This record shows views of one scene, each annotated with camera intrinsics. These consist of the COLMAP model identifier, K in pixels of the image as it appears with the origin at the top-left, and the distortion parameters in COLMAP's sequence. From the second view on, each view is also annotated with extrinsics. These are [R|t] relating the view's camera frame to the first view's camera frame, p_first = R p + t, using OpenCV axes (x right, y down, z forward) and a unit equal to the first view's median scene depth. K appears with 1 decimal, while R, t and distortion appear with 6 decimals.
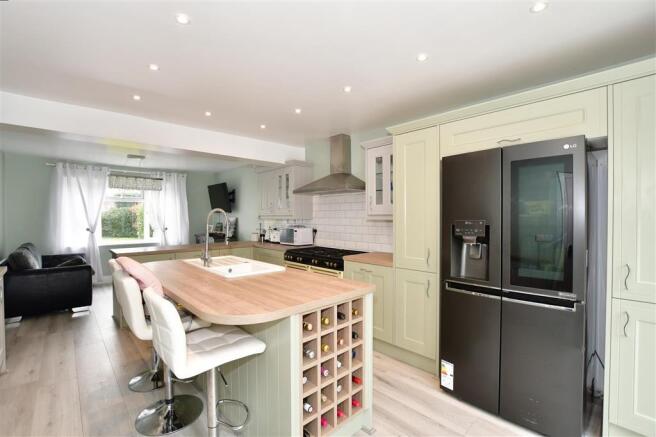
lens RADIAL K [[289.9, 0, 318.4], [0, 289.9, 218.7], [0, 0, 1]] dist [0.000477, 0.000908]
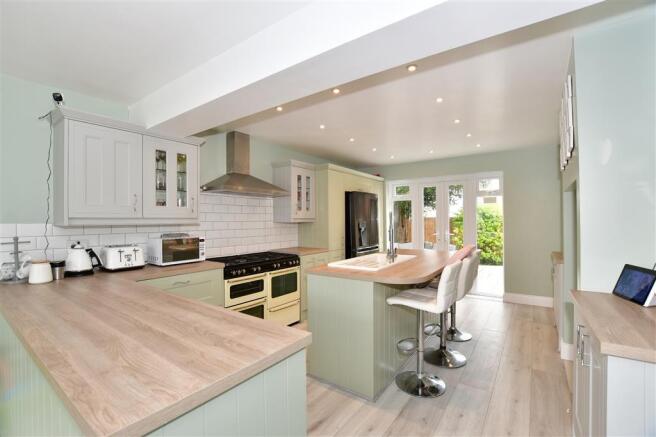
lens RADIAL K [[289.9, 0, 318.7], [0, 289.9, 218.7], [0, 0, 1]] dist [0.000477, 0.000908]
pose [[-0.184939, 0.004150, 0.982741, -1.044769], [0.011257, 0.999934, -0.002105, -0.006756], [-0.982686, 0.010674, -0.184974, 1.078724]]
